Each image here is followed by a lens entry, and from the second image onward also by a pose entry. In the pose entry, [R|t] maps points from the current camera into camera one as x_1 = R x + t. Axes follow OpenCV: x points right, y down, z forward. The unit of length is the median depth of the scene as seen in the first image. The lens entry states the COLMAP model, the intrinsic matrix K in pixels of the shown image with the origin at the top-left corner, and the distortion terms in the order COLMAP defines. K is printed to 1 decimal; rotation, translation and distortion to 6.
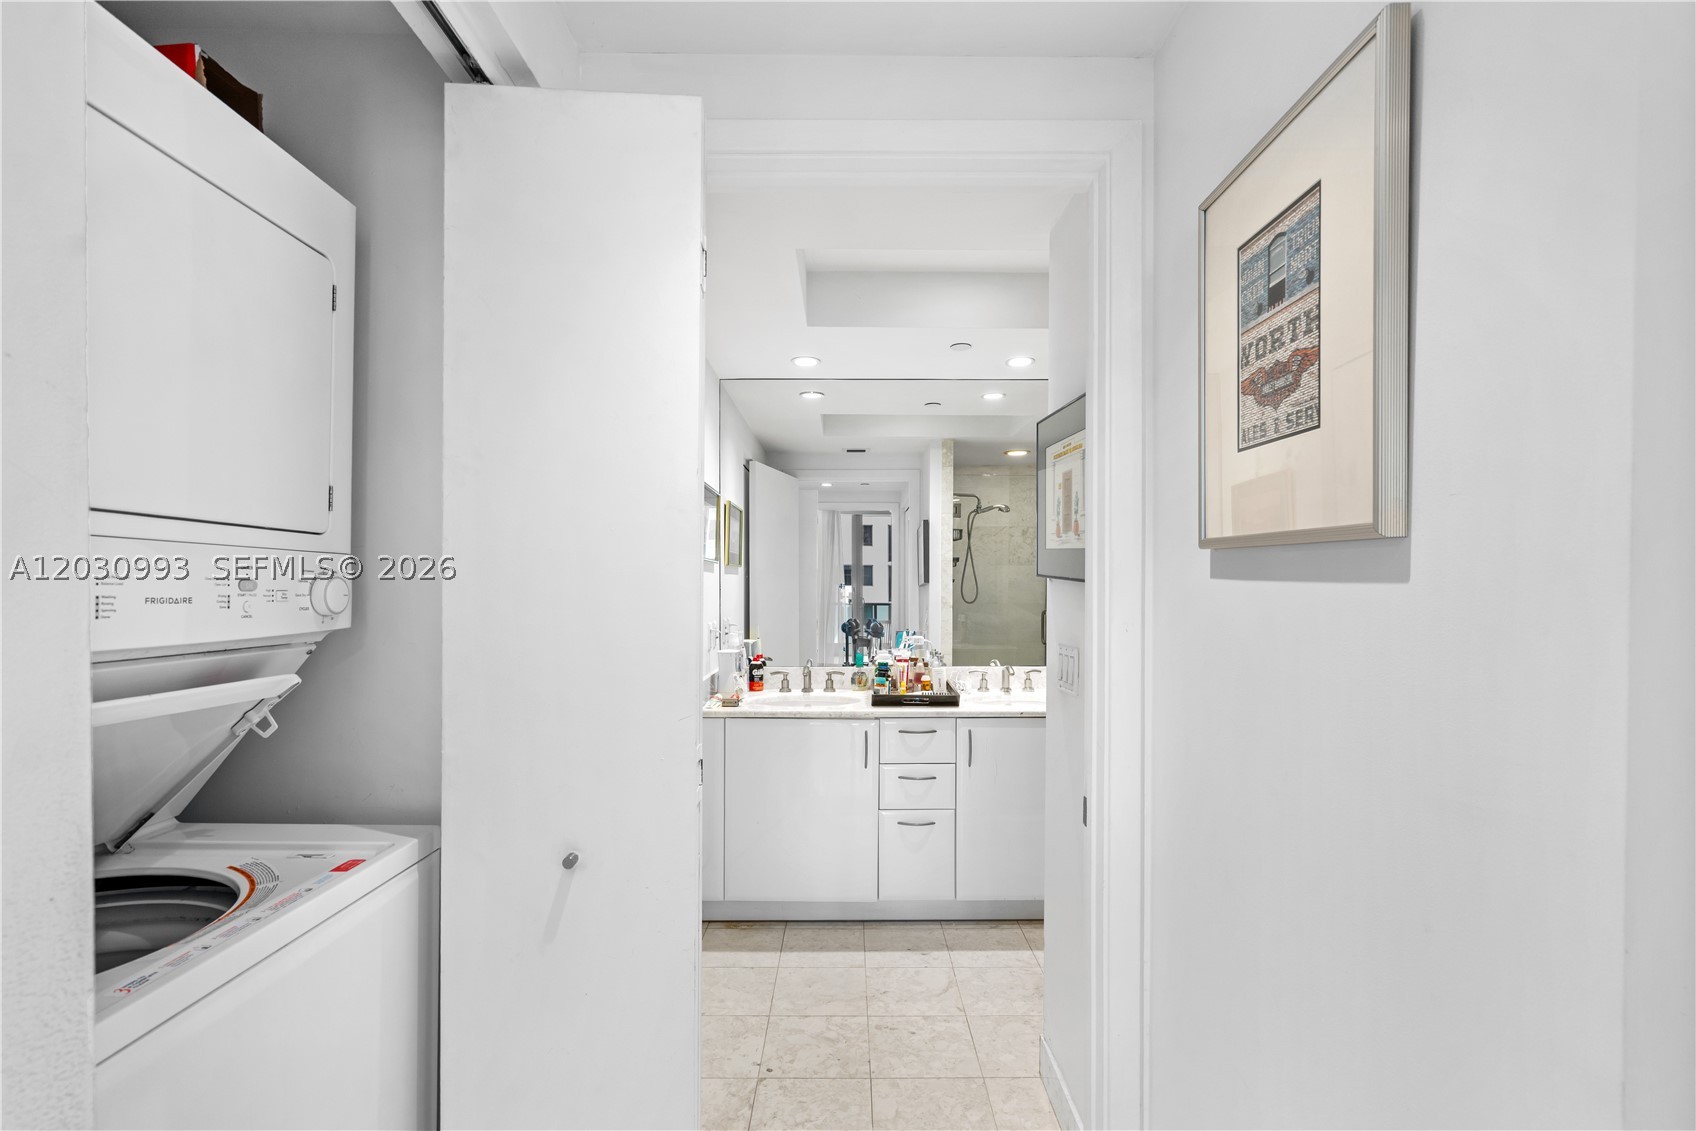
lens RADIAL K [[773.9, 0, 845.8], [0, 773.9, 576.8], [0, 0, 1]] dist [-0.003106, 0.000696]
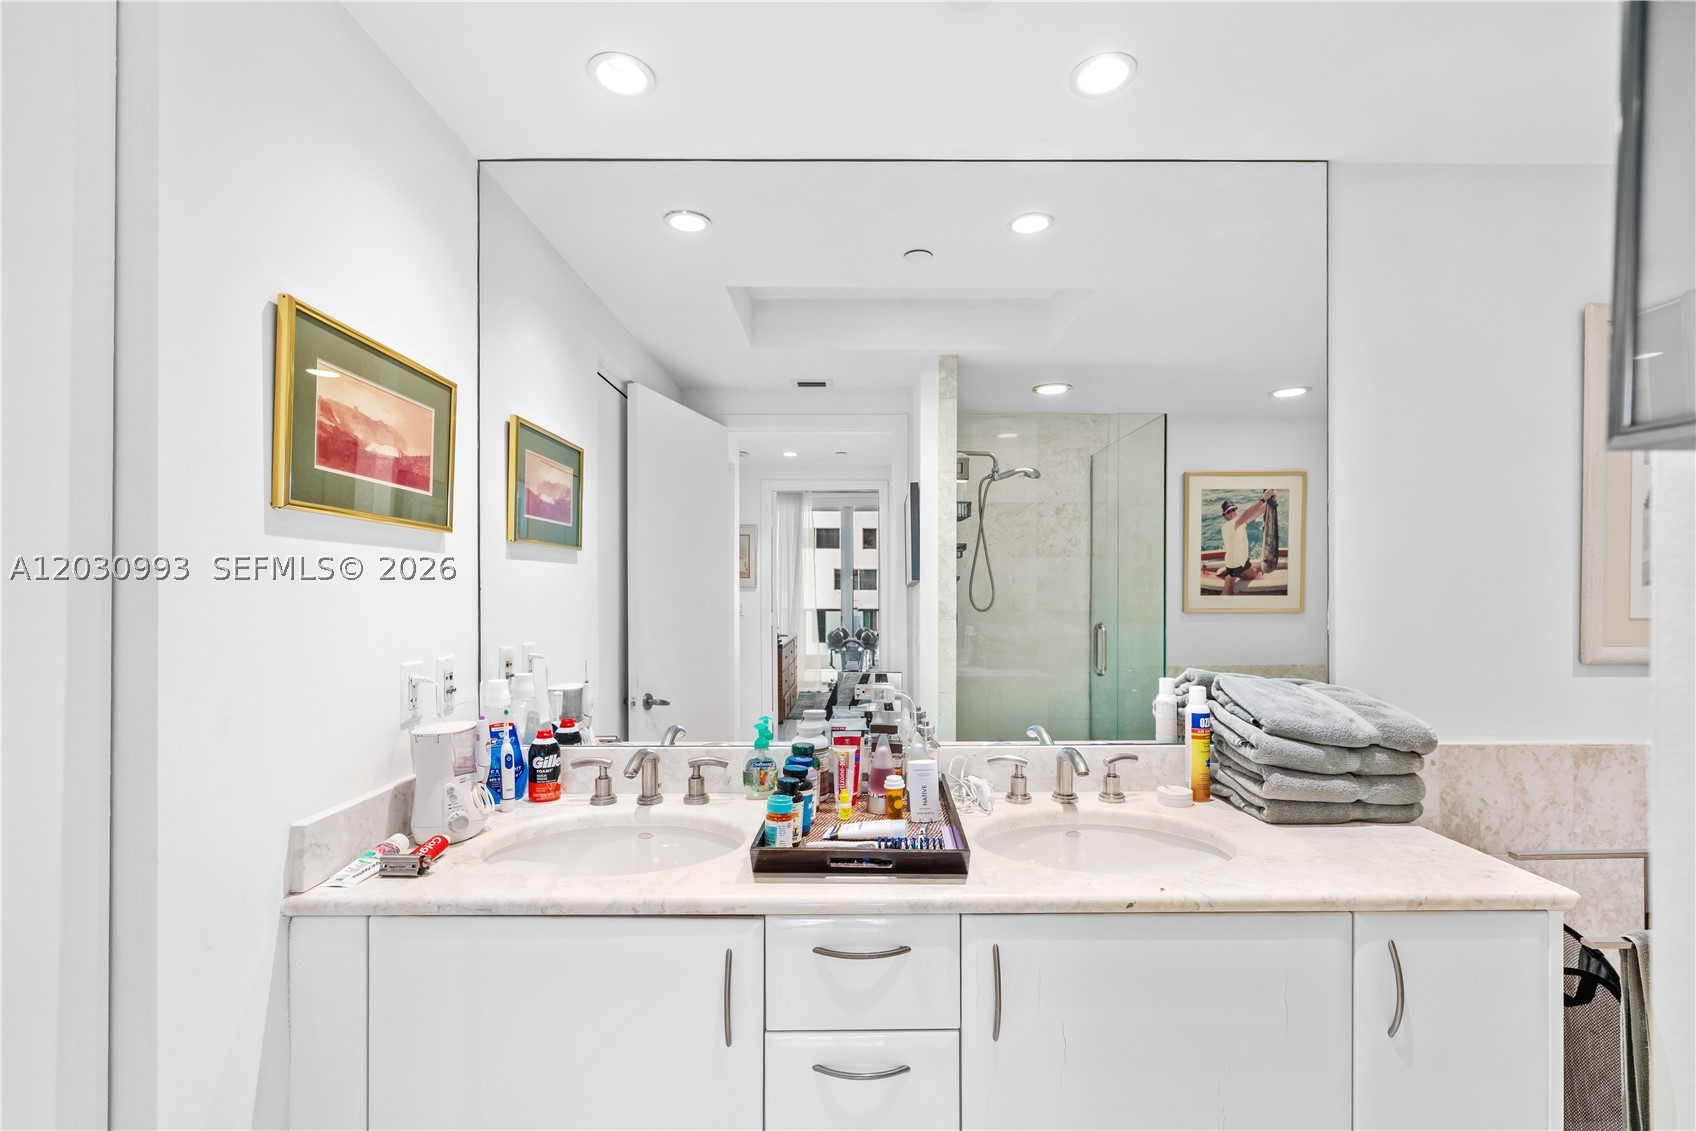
lens RADIAL K [[773.9, 0, 845.8], [0, 773.9, 576.8], [0, 0, 1]] dist [-0.003106, 0.000696]
pose [[0.999967, -0.000864, -0.008022, 0.070900], [0.000816, 0.999982, -0.006015, 0.011327], [0.008027, 0.006008, 0.999950, 0.491277]]
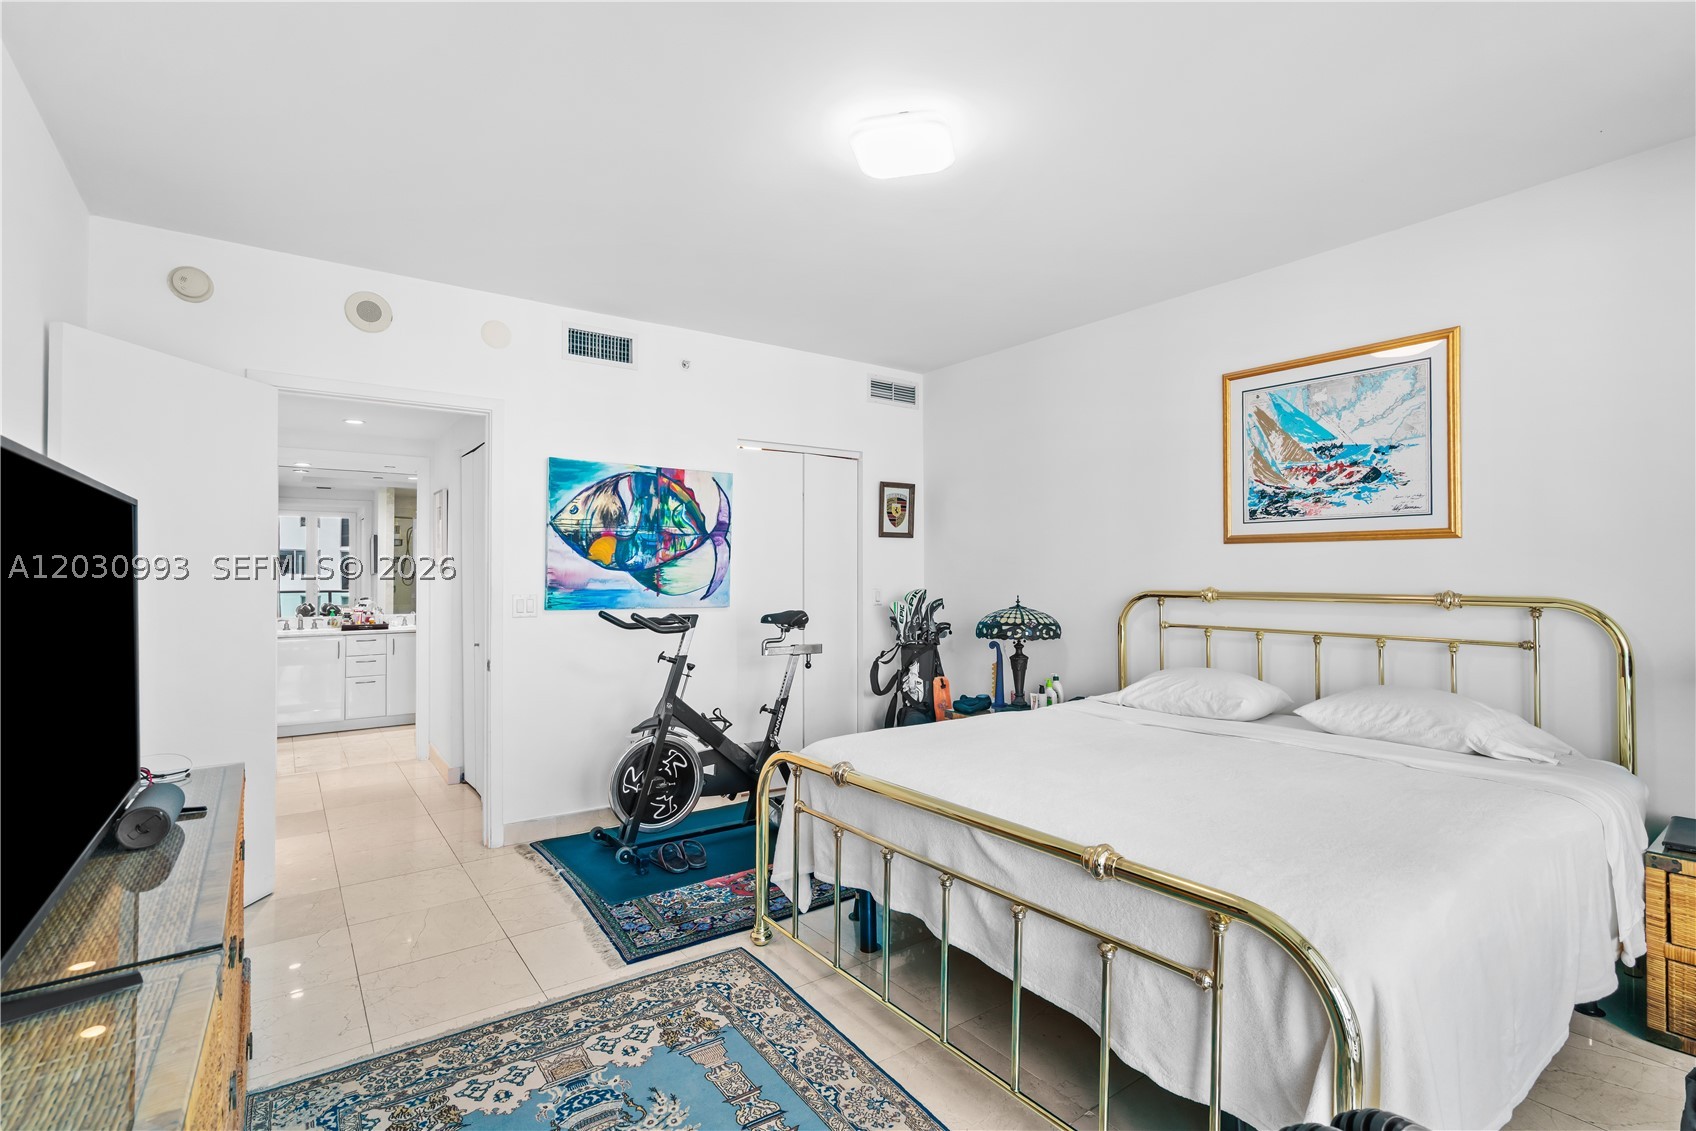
lens RADIAL K [[798.0, 0, 851.3], [0, 798.0, 570.1], [0, 0, 1]] dist [0.001076, 0.000323]
pose [[0.812061, -0.000154, 0.583572, -0.091718], [-0.004790, 0.999965, 0.006930, -0.018793], [-0.583552, -0.008423, 0.812032, -1.349678]]
